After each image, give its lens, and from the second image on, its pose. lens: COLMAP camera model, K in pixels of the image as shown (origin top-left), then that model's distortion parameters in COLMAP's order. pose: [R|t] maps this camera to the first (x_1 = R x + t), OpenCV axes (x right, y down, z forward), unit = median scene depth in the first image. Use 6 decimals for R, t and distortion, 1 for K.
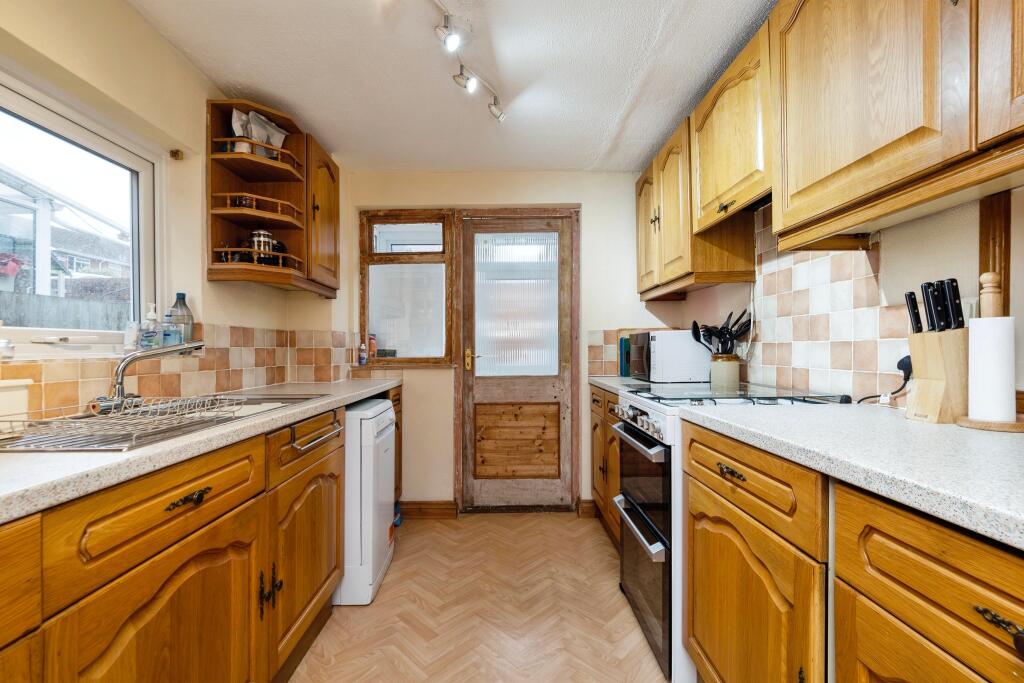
lens RADIAL K [[443.3, 0, 508.1], [0, 443.3, 346.0], [0, 0, 1]] dist [-0.003172, -0.001241]
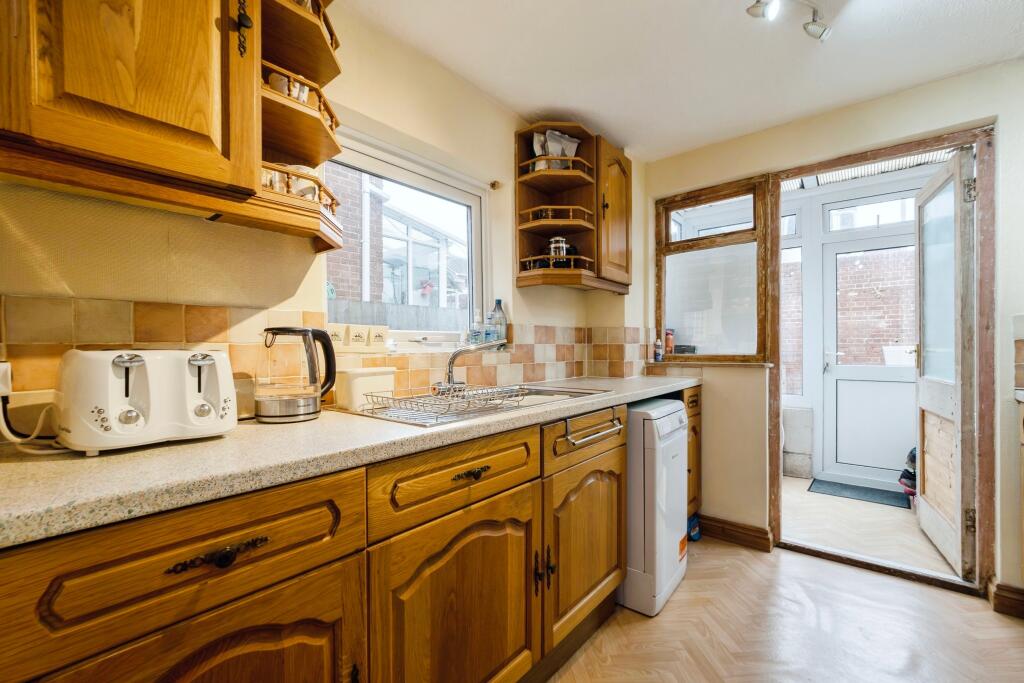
lens RADIAL K [[443.3, 0, 509.8], [0, 443.3, 344.5], [0, 0, 1]] dist [-0.003172, -0.001241]
pose [[0.758735, -0.002424, -0.651395, 0.069127], [0.007459, 0.999960, 0.004967, -0.001876], [0.651357, -0.008628, 0.758722, 0.094473]]
